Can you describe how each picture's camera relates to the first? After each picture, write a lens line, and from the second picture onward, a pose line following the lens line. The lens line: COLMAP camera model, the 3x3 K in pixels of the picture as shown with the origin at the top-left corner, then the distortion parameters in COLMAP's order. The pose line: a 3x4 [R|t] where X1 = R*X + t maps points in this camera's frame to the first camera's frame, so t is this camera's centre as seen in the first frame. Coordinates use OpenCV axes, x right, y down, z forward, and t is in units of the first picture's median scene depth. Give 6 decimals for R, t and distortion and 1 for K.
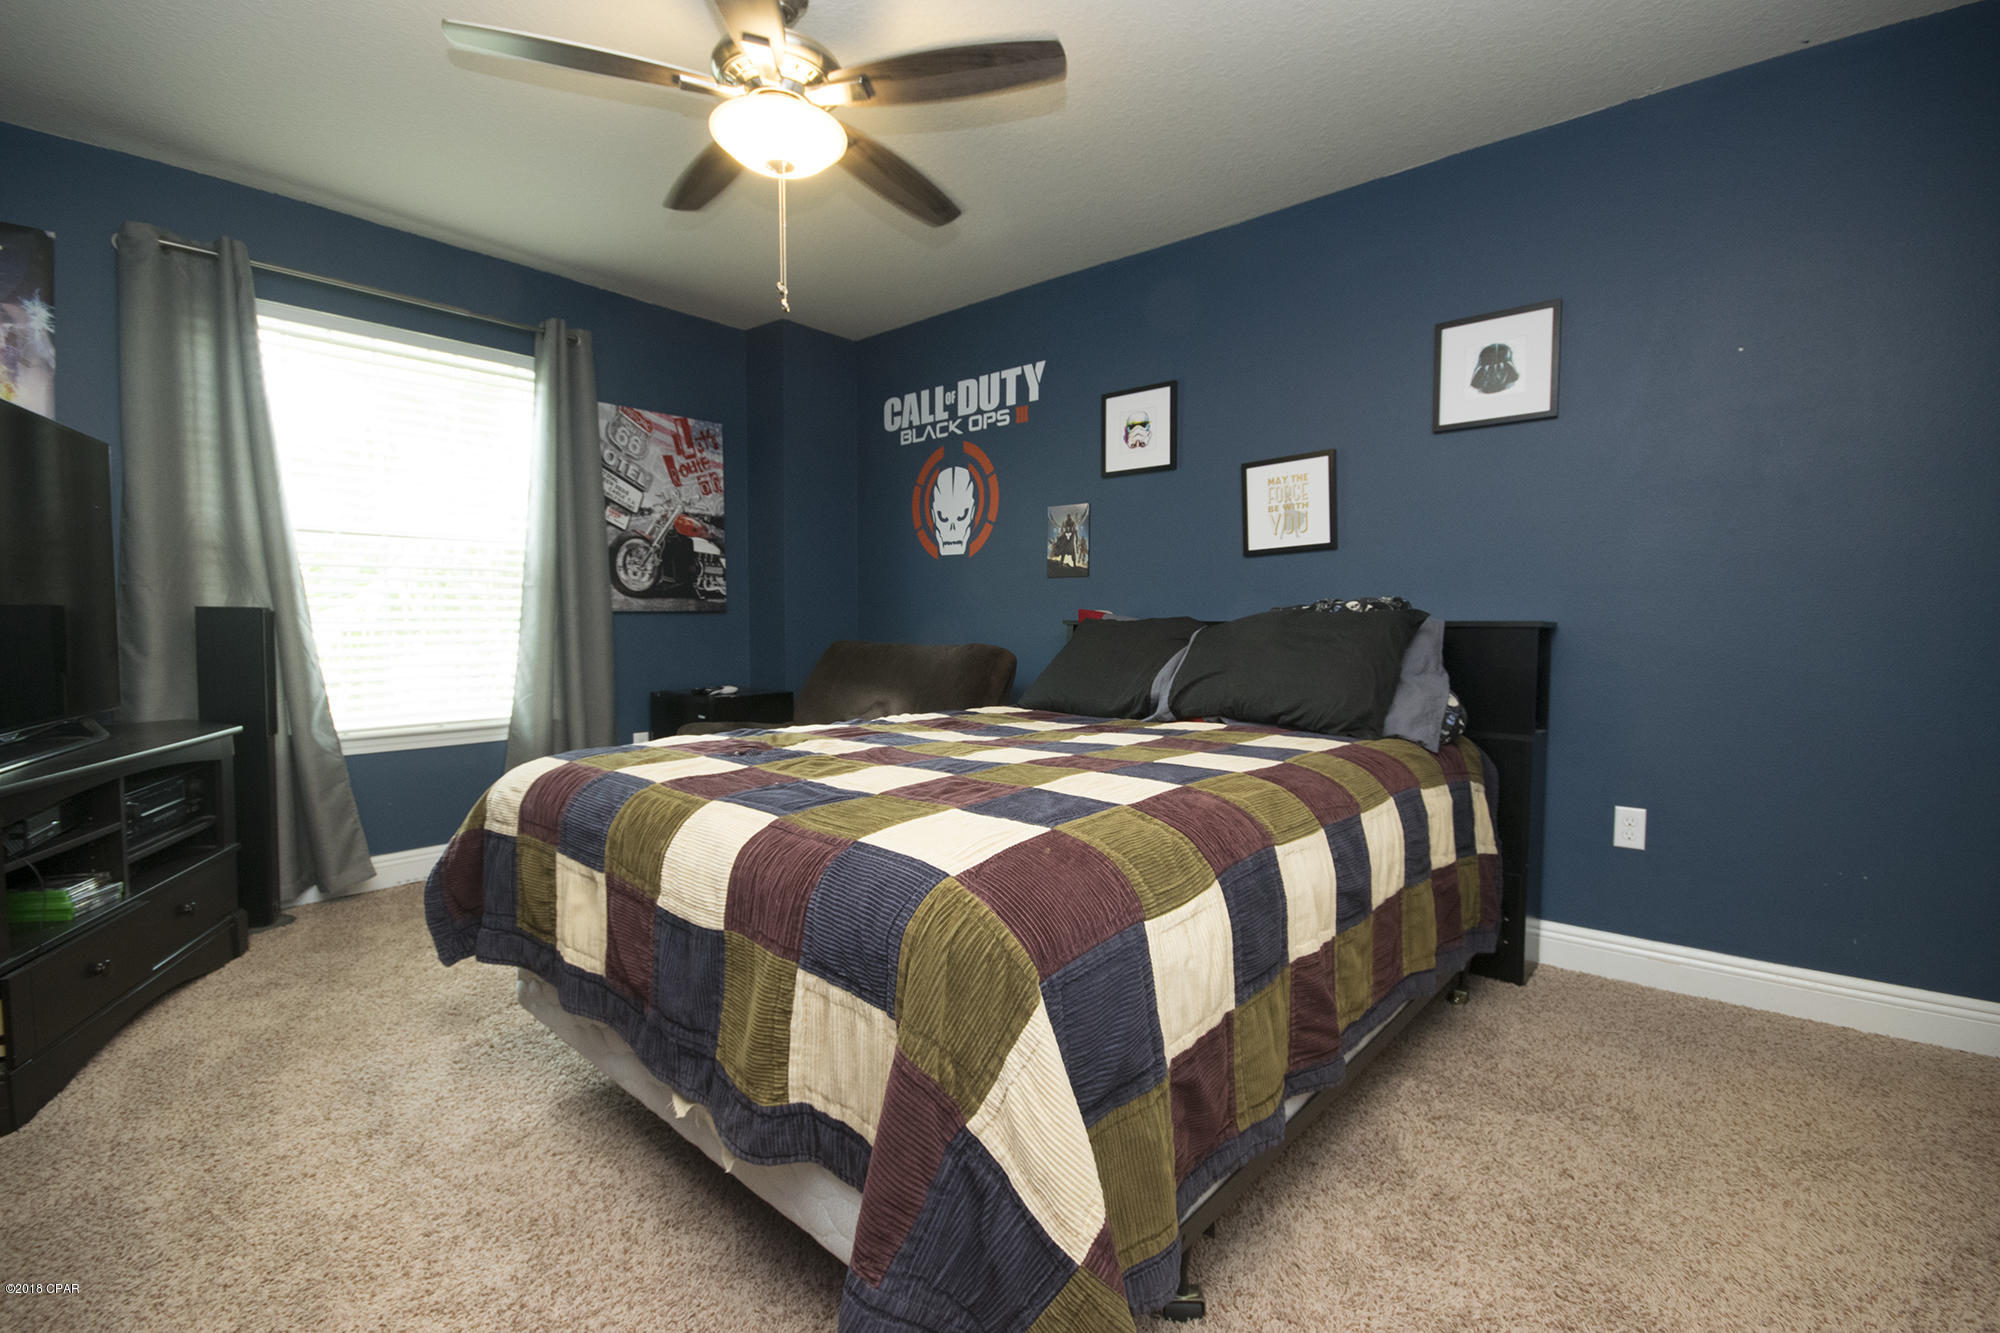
lens RADIAL K [[896.2, 0, 1000.0], [0, 896.2, 666.5], [0, 0, 1]] dist [-0.002863, -0.000713]
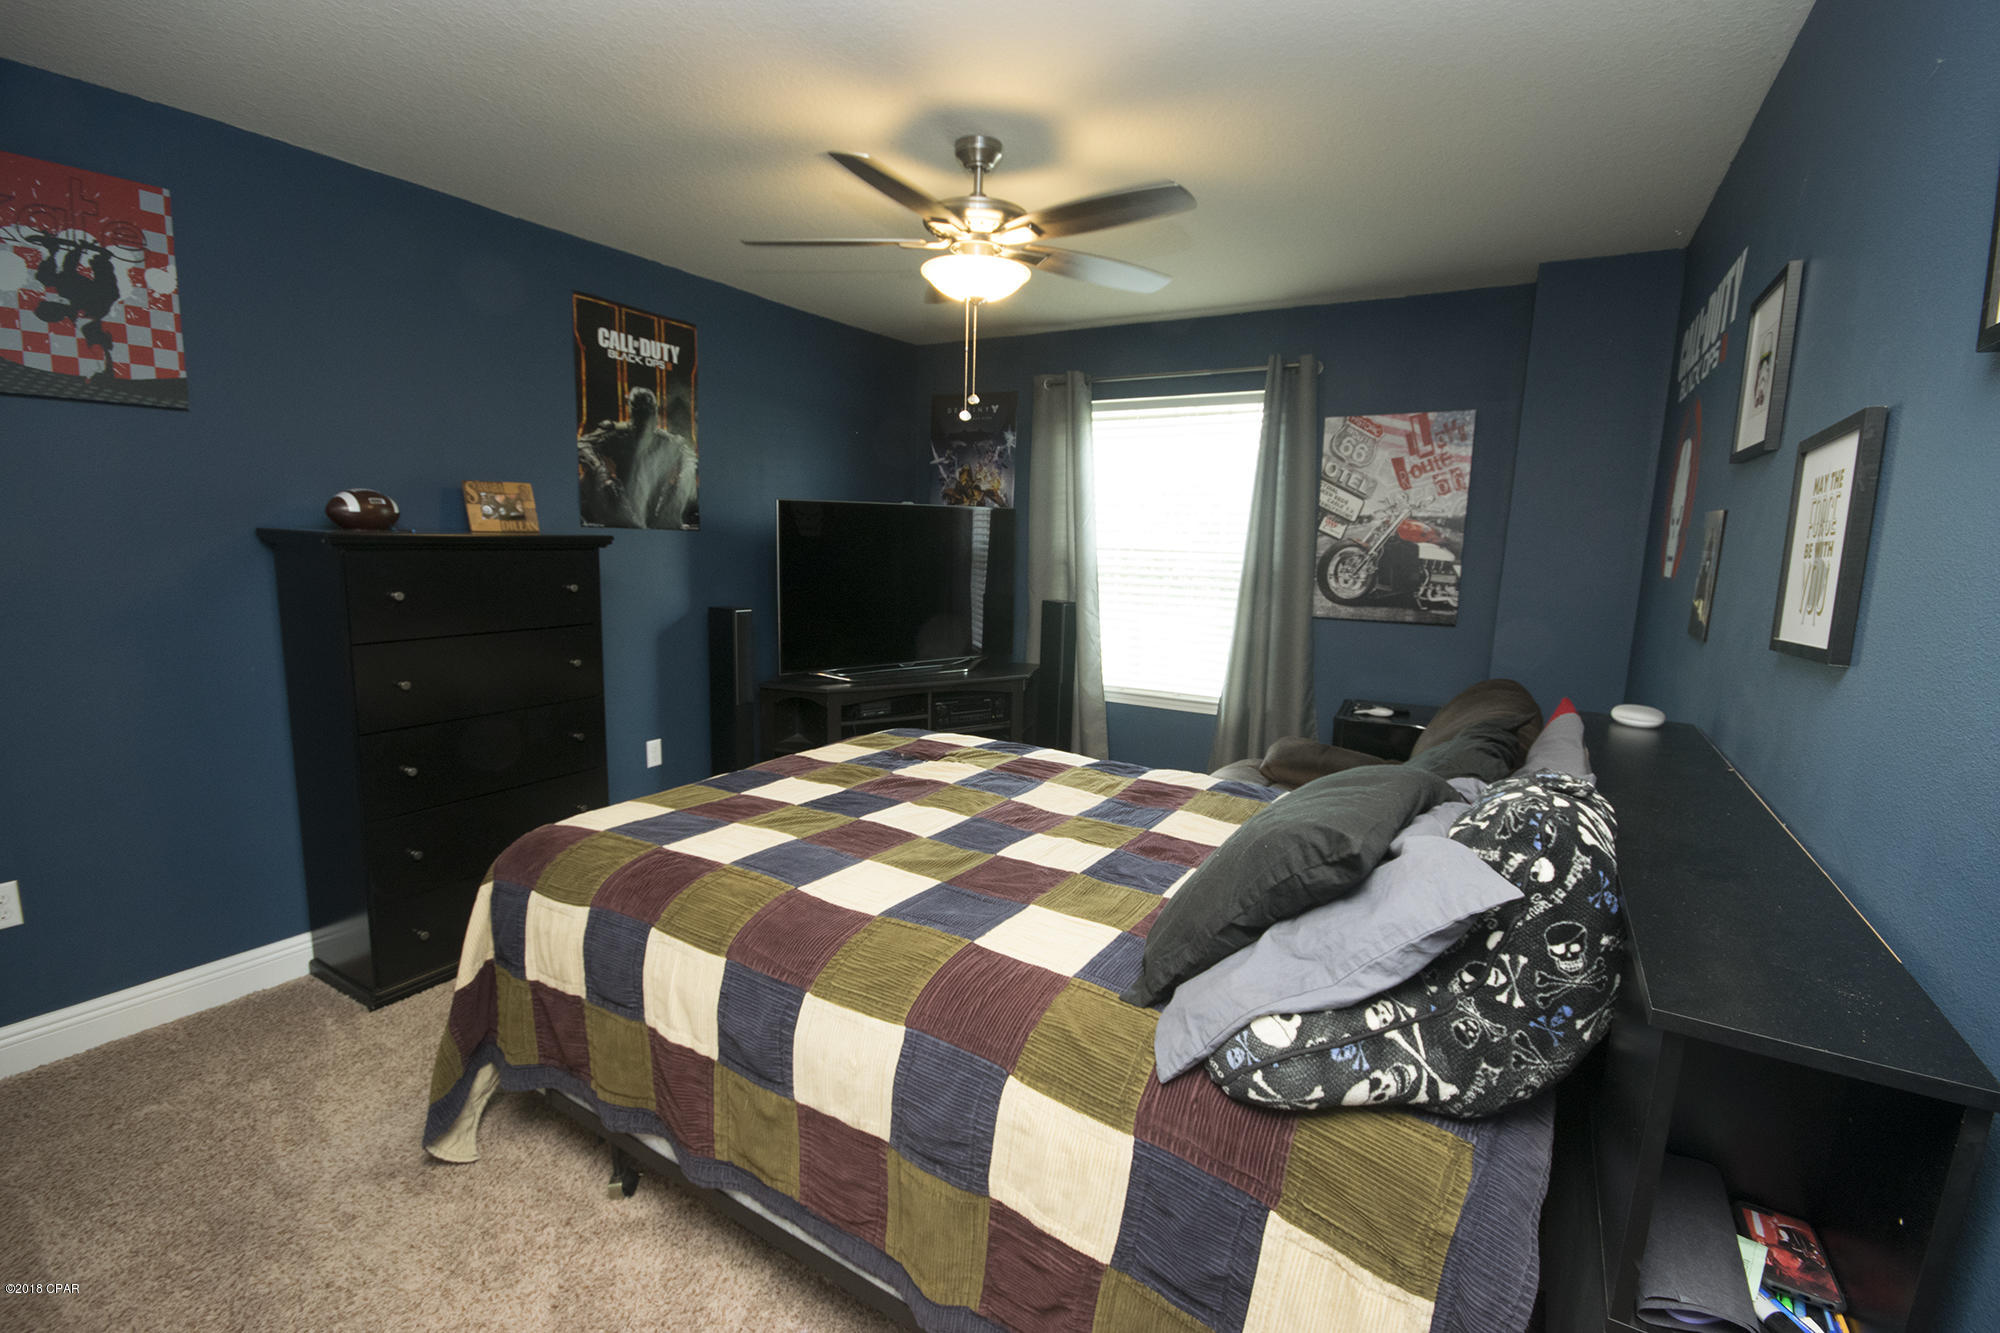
lens RADIAL K [[920.8, 0, 1000.0], [0, 920.8, 666.5], [0, 0, 1]] dist [-0.000559, -0.017060]
pose [[0.125834, 0.152260, -0.980297, 0.564972], [-0.070157, 0.987043, 0.144302, -0.127557], [0.989567, 0.050617, 0.134886, 0.459167]]
